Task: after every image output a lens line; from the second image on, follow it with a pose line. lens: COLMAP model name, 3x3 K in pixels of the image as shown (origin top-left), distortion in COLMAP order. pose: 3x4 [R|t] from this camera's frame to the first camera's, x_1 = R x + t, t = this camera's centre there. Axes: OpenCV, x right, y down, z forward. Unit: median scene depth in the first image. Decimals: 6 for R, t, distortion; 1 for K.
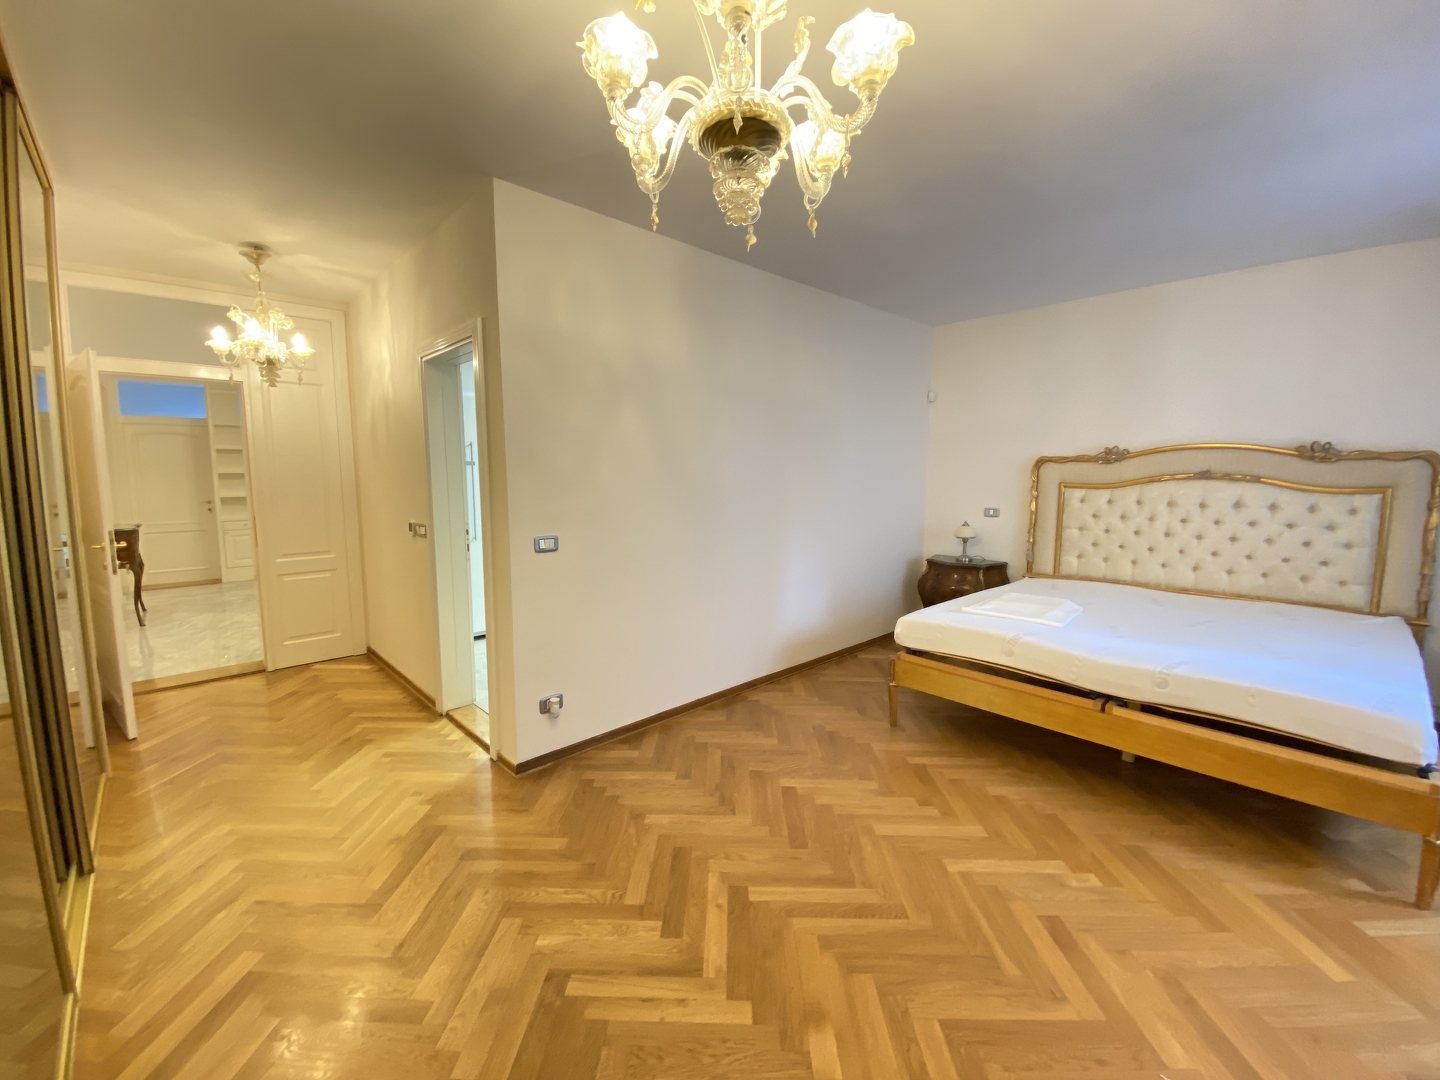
lens RADIAL K [[589.6, 0, 717.9], [0, 589.6, 540.2], [0, 0, 1]] dist [-0.002445, -0.001051]
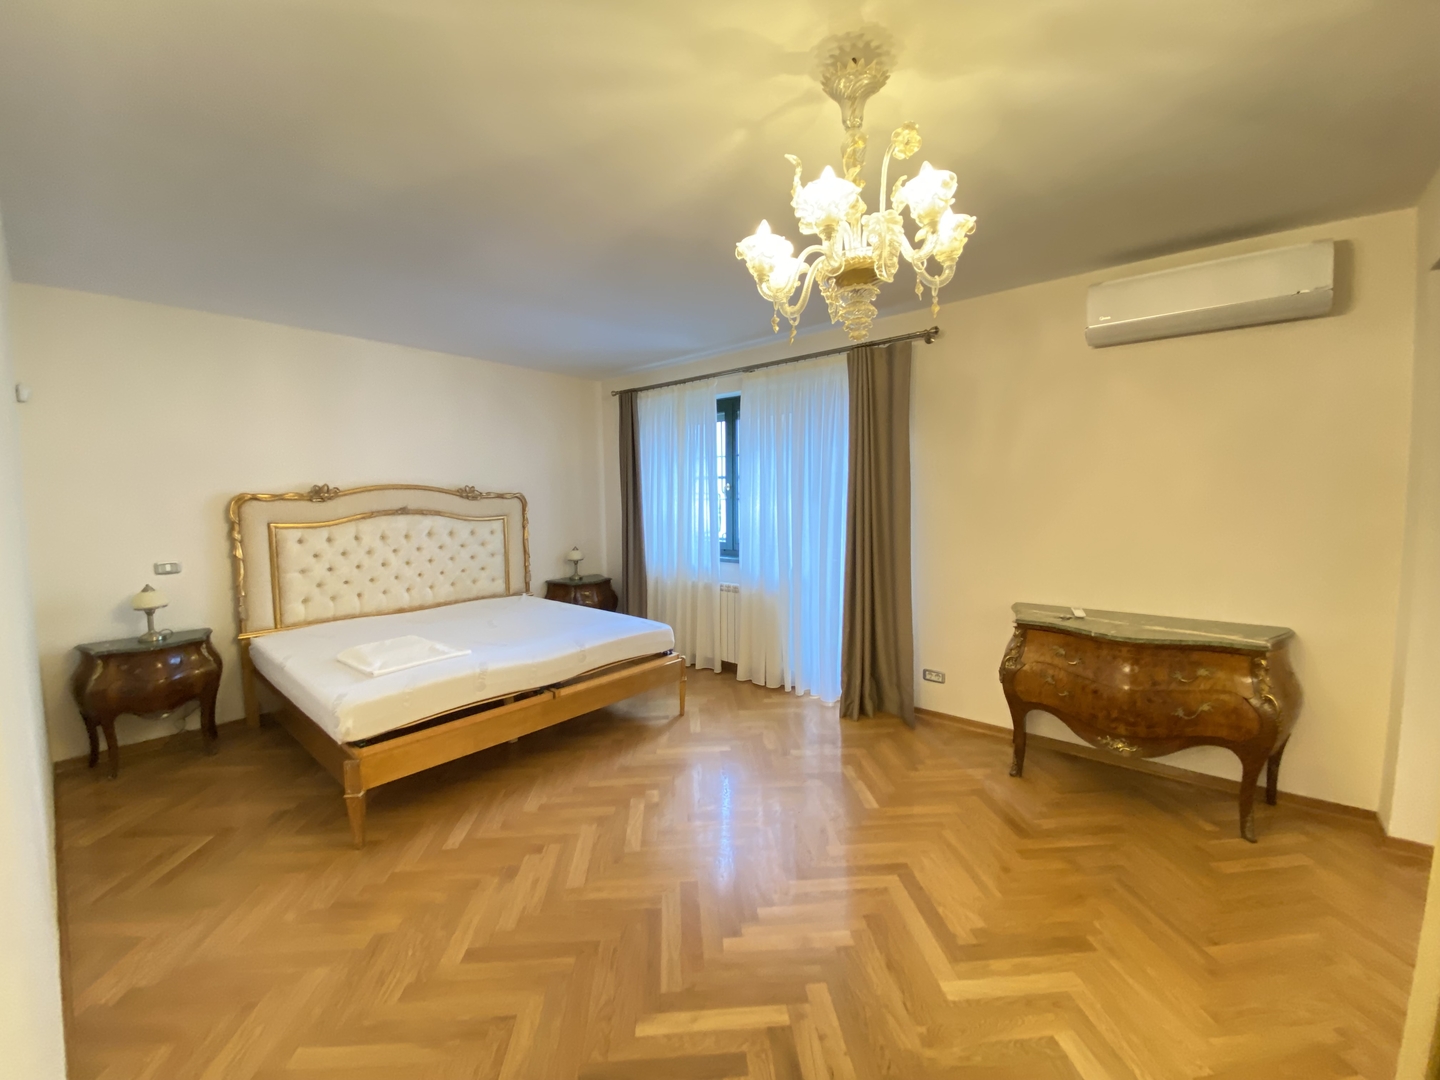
lens RADIAL K [[589.6, 0, 717.7], [0, 589.6, 536.1], [0, 0, 1]] dist [-0.002445, -0.001051]
pose [[-0.110466, -0.066539, 0.991650, -0.431995], [0.123817, 0.989062, 0.080158, -0.078319], [-0.986137, 0.131638, -0.101019, 0.508151]]
